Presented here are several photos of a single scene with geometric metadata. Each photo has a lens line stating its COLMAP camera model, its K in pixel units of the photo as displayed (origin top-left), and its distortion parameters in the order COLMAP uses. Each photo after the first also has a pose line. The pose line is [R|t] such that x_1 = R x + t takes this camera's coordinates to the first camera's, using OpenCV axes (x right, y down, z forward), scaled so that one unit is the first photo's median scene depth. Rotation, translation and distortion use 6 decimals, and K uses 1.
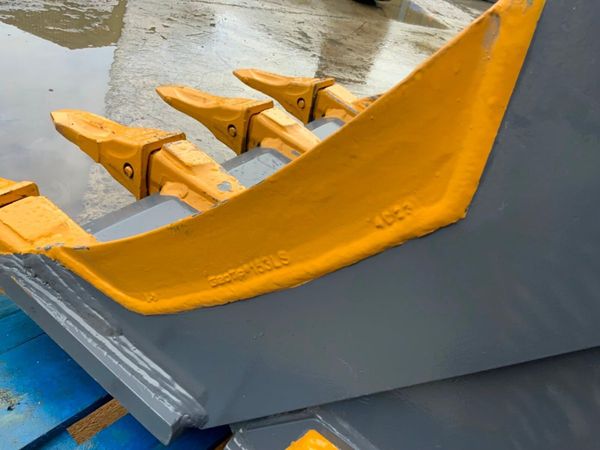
lens RADIAL K [[504.1, 0, 301.6], [0, 504.1, 223.8], [0, 0, 1]] dist [0.036485, -0.102743]
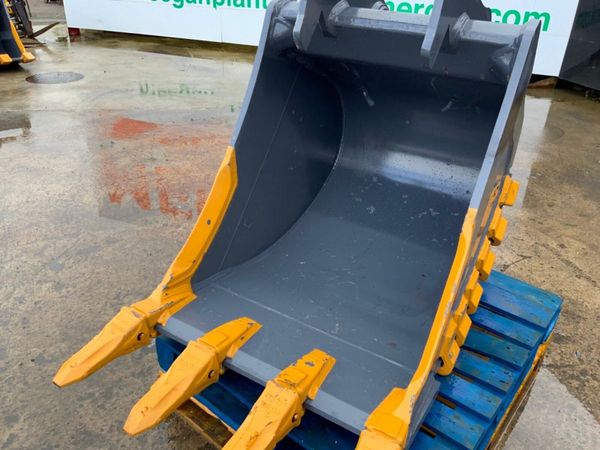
lens RADIAL K [[503.5, 0, 297.5], [0, 503.5, 225.5], [0, 0, 1]] dist [-0.000682, -0.011353]
pose [[-0.003528, -0.661636, 0.749817, -1.150494], [0.529127, 0.635019, 0.562828, -1.397643], [-0.848535, 0.398735, 0.347849, 0.222751]]
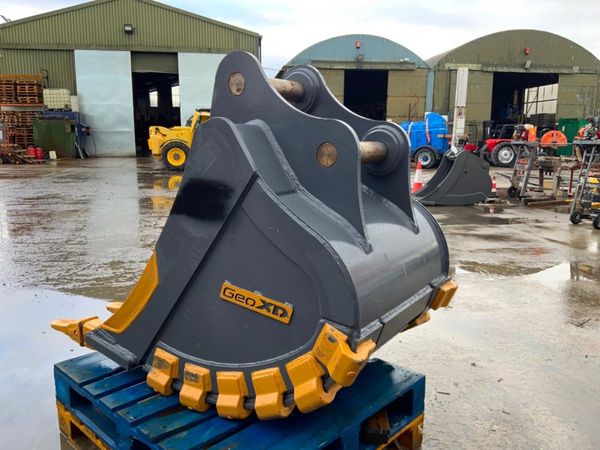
lens RADIAL K [[499.9, 0, 300.0], [0, 499.9, 225.0], [0, 0, 1]] dist [0.048865, -0.091296]
pose [[0.975040, -0.206370, -0.081907, 0.998438], [0.153243, 0.892444, -0.424334, 0.836516], [0.160668, 0.401191, 0.901794, -1.719894]]
